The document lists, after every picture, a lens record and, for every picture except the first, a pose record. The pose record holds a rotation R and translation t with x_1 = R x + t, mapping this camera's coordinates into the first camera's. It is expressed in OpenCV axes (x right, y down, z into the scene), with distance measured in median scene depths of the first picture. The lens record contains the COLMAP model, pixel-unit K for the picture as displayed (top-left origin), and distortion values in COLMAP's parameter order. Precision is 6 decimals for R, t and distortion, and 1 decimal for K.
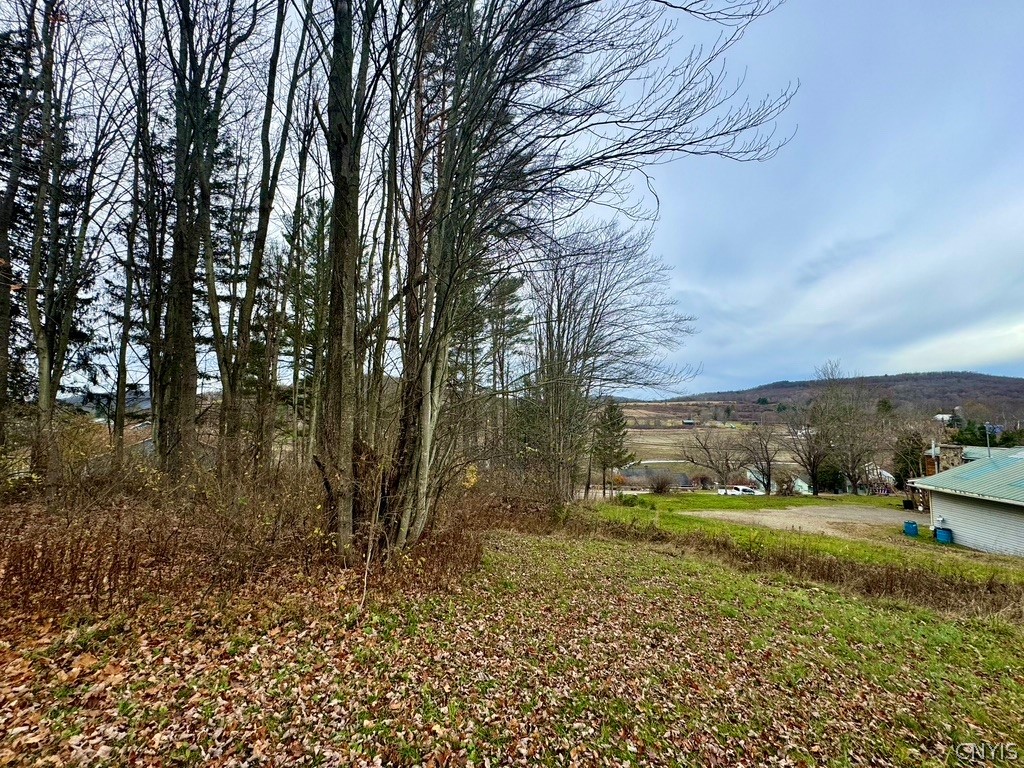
lens RADIAL K [[405.7, 0, 512.0], [0, 405.7, 384.0], [0, 0, 1]] dist [-0.001764, -0.000092]
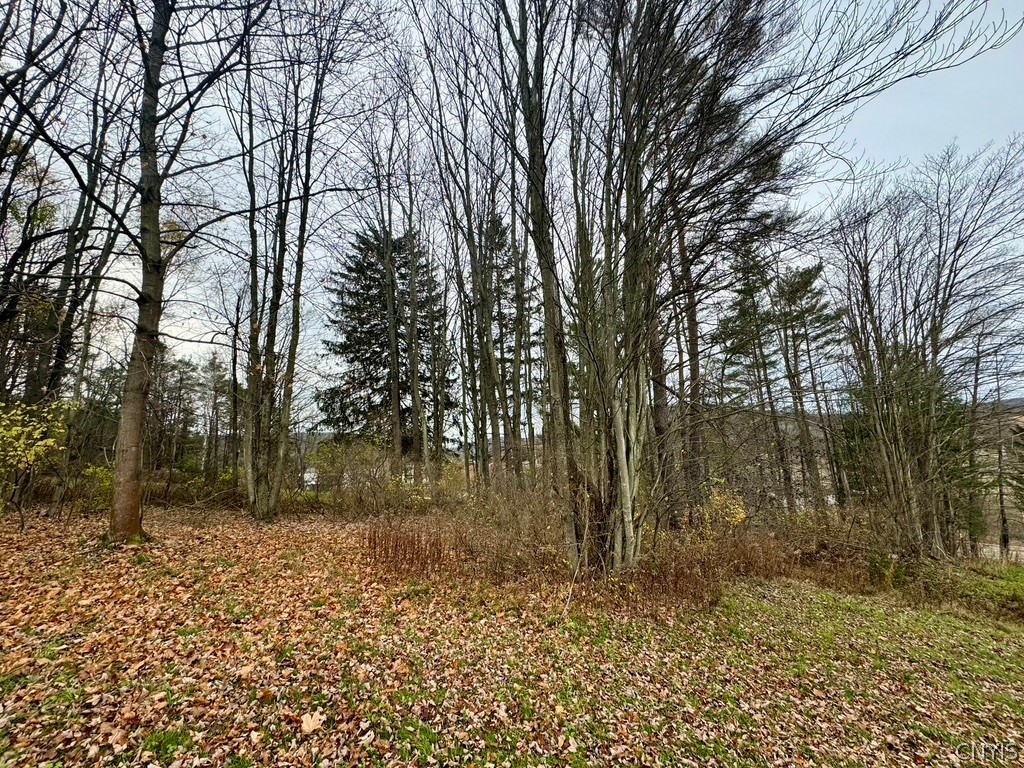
lens RADIAL K [[405.7, 0, 512.0], [0, 405.7, 384.0], [0, 0, 1]] dist [-0.001764, -0.000092]
pose [[0.755555, -0.149821, -0.637722, 0.310042], [0.101149, 0.988502, -0.112392, -0.002762], [0.647229, 0.020414, 0.762023, -0.028037]]
